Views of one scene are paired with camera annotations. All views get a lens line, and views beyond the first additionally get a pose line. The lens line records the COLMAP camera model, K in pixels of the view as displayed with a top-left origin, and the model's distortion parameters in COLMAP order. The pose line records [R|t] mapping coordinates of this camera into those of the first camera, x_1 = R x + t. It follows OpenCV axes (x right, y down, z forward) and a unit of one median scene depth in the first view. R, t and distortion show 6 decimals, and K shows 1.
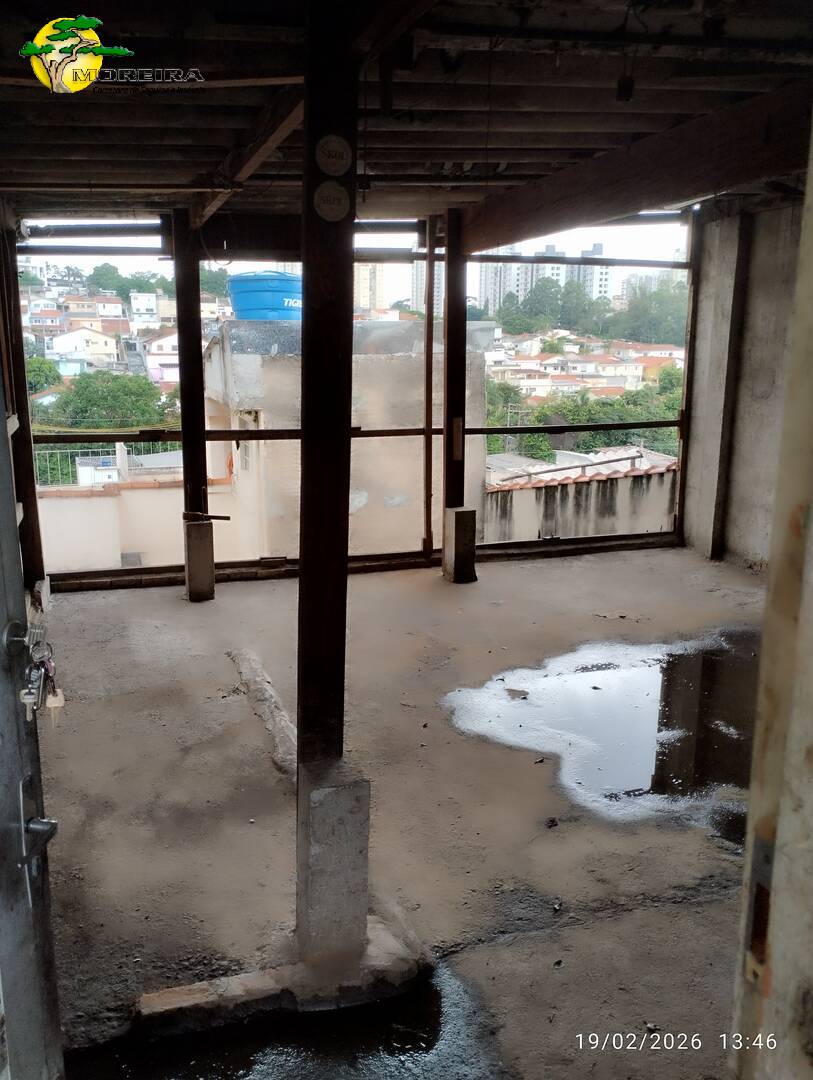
lens RADIAL K [[873.2, 0, 402.1], [0, 873.2, 543.8], [0, 0, 1]] dist [0.066537, -0.102303]
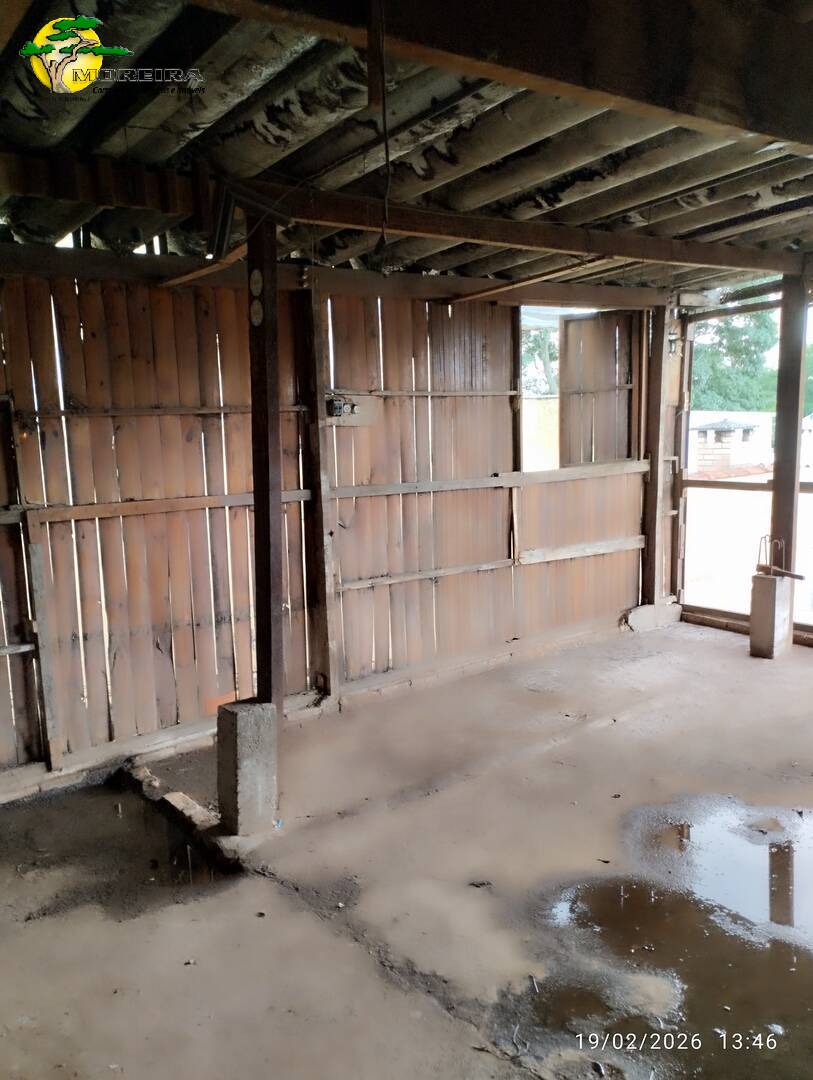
lens RADIAL K [[873.2, 0, 402.1], [0, 873.2, 543.8], [0, 0, 1]] dist [0.066537, -0.102303]
pose [[0.358667, 0.119813, -0.925744, 0.711120], [-0.166663, 0.984013, 0.062783, -0.073831], [0.918467, 0.131769, 0.372901, 0.356436]]
